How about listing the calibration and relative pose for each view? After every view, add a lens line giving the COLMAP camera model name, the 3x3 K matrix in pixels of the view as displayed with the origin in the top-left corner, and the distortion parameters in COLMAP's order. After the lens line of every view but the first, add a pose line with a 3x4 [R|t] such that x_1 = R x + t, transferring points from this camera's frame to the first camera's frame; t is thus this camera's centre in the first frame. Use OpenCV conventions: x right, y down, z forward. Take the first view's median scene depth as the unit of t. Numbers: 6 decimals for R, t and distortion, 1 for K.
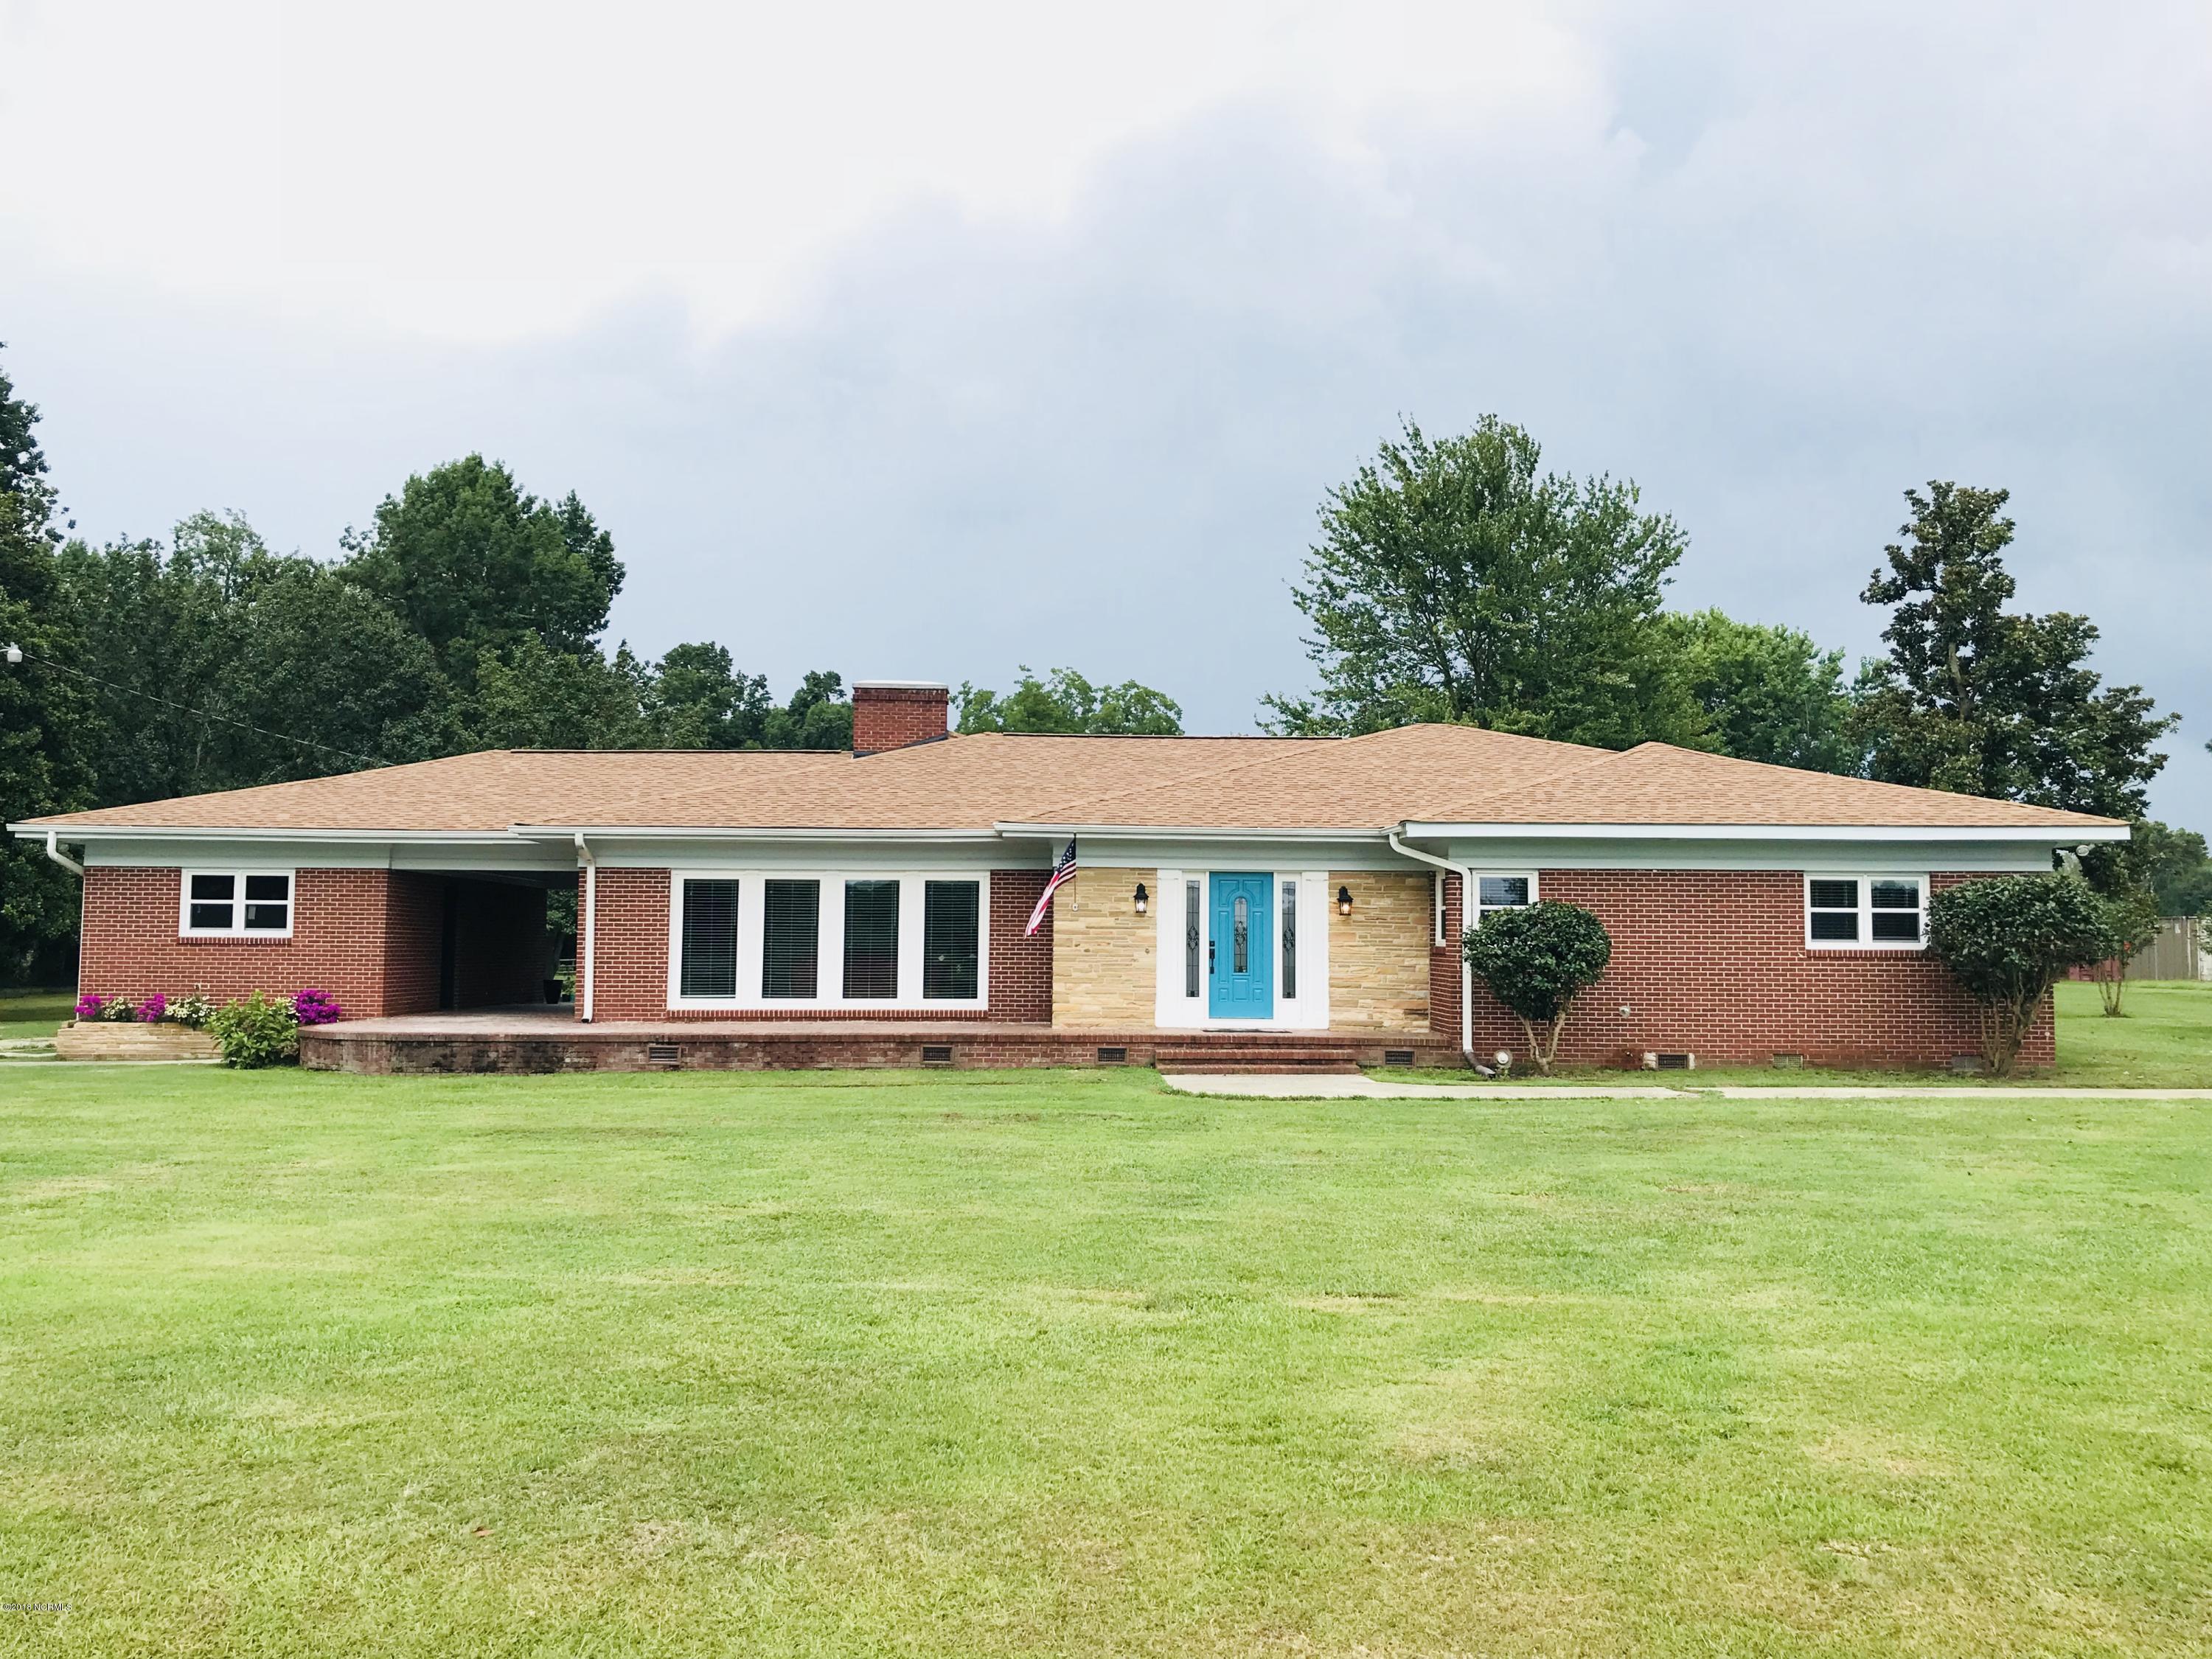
lens RADIAL K [[1986.5, 0, 1106.0], [0, 1986.5, 829.5], [0, 0, 1]] dist [-0.000532, -0.000749]
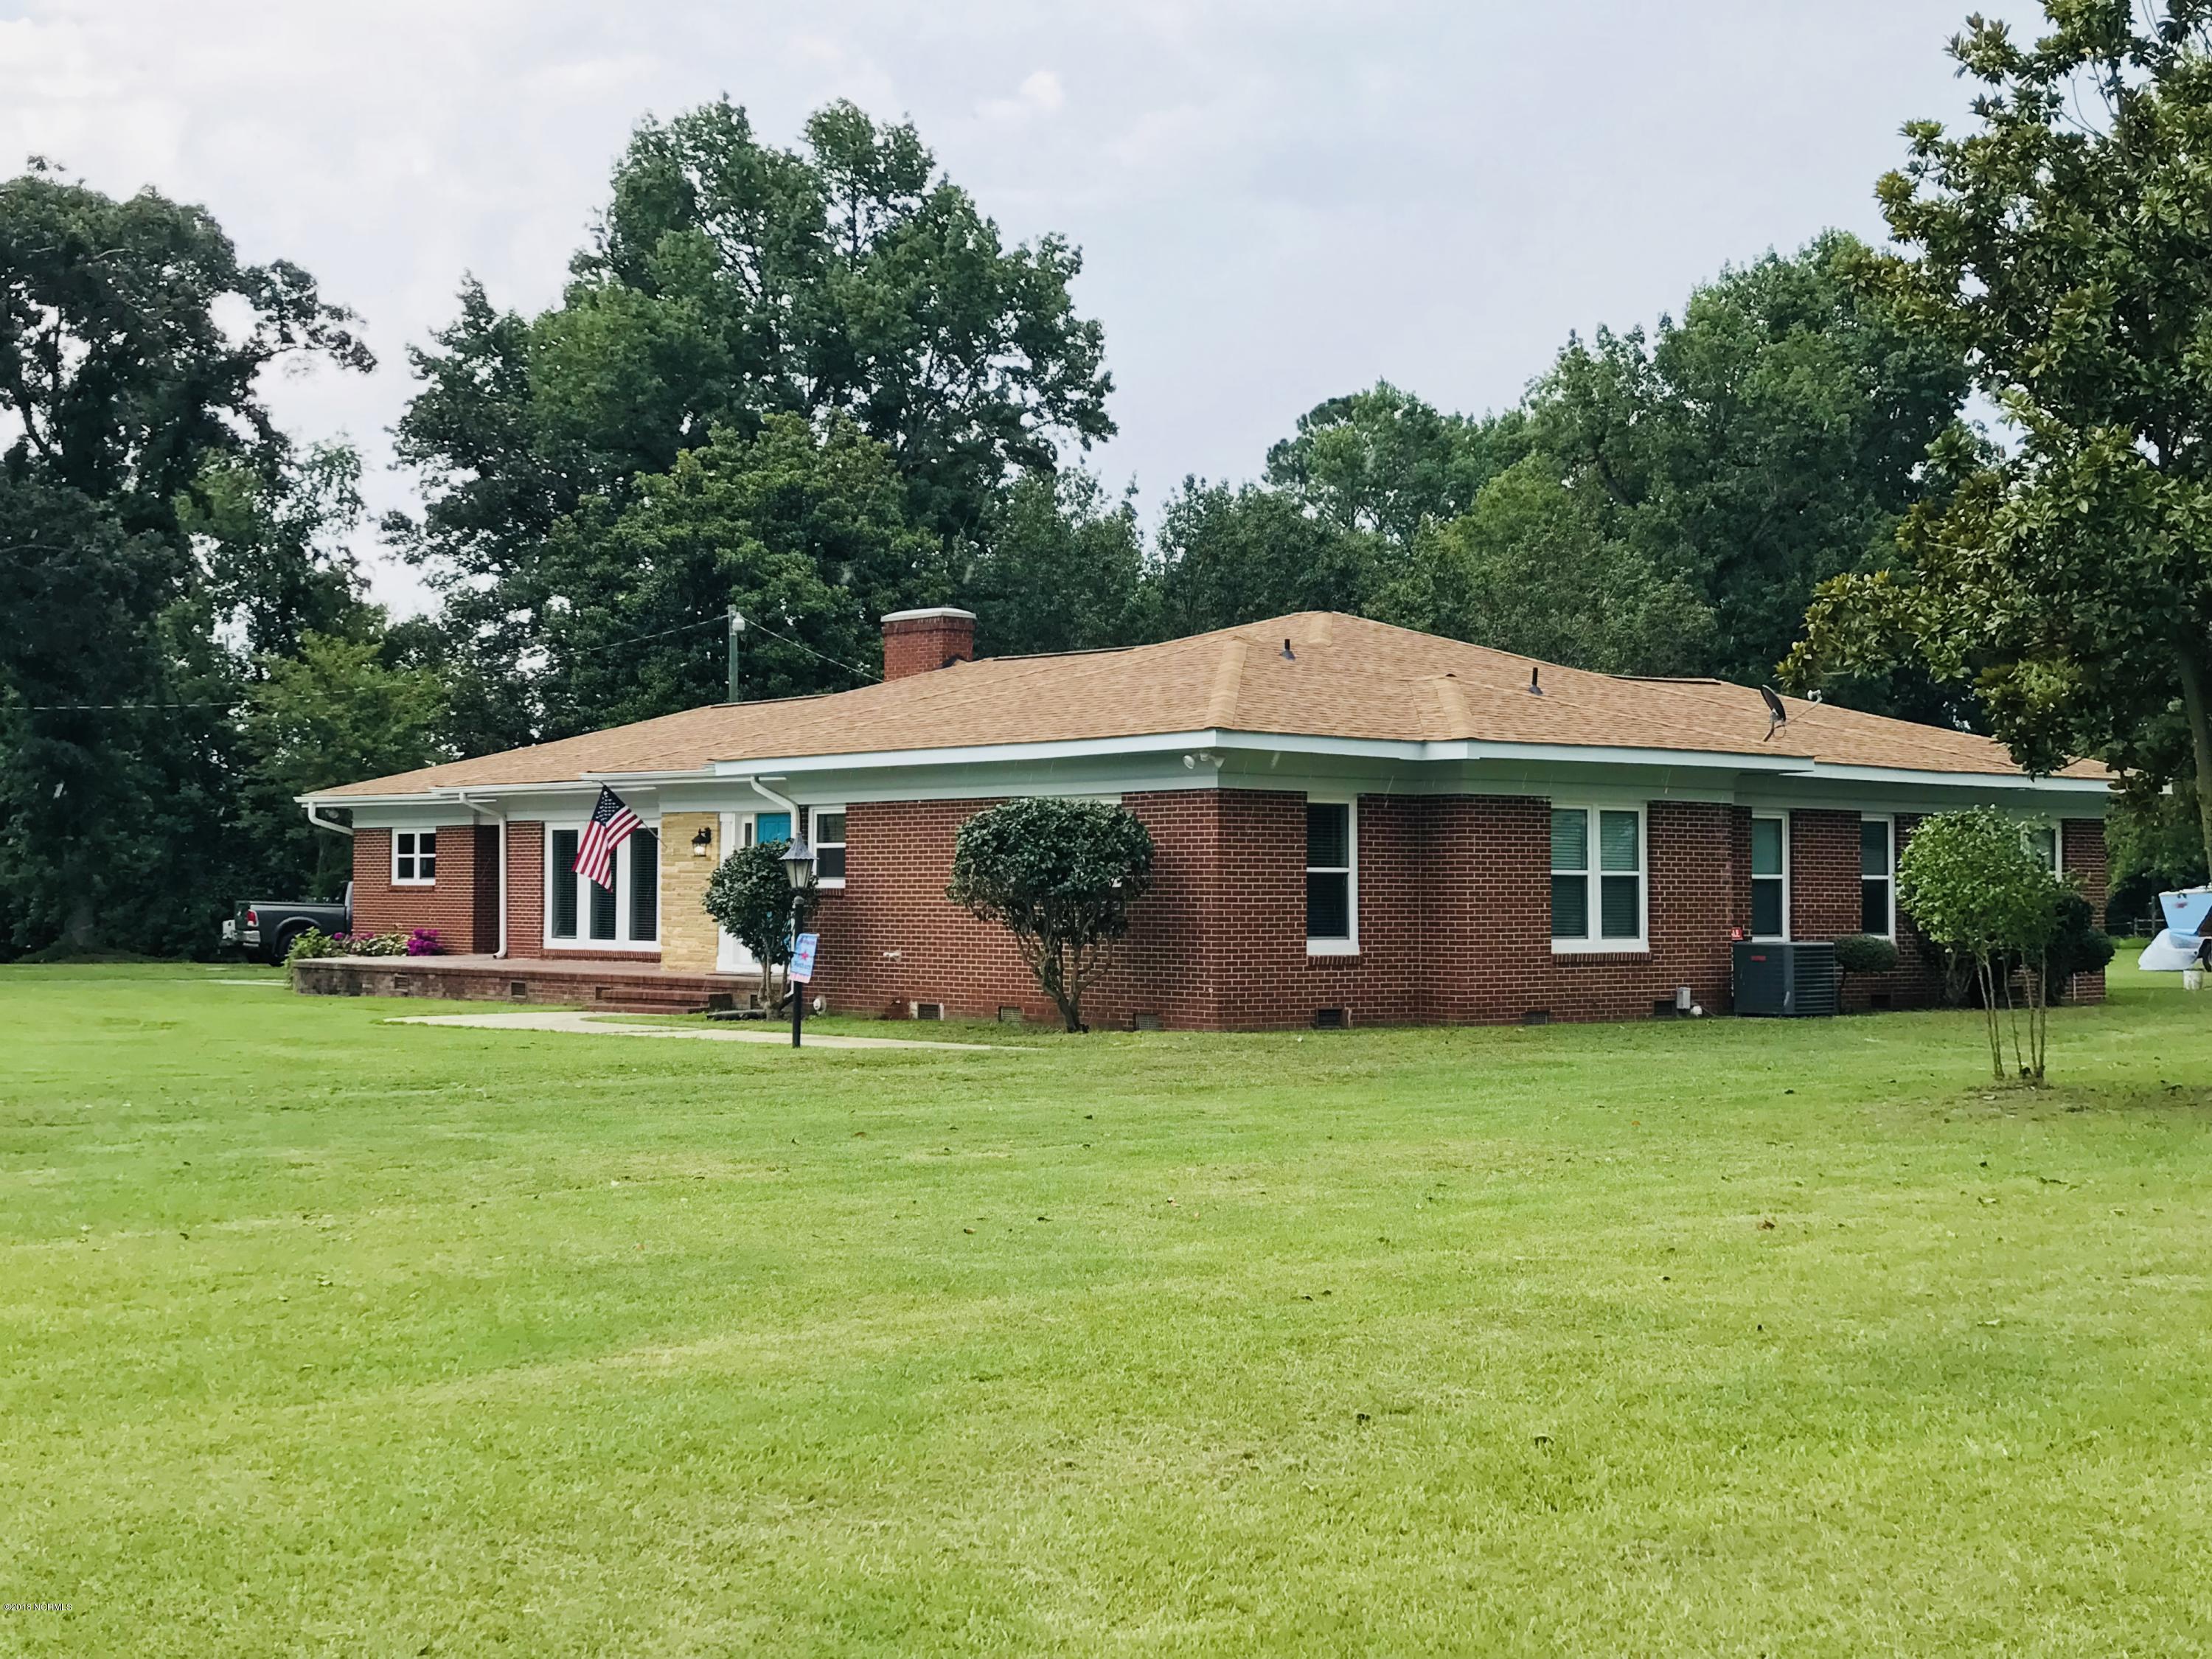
lens RADIAL K [[2947.3, 0, 1106.0], [0, 2947.3, 829.5], [0, 0, 1]] dist [0.001812, 0.001351]
pose [[0.672576, -0.021154, -0.739725, 1.201202], [0.052065, 0.998467, 0.018786, 0.009910], [0.738194, -0.051149, 0.672647, 0.130244]]
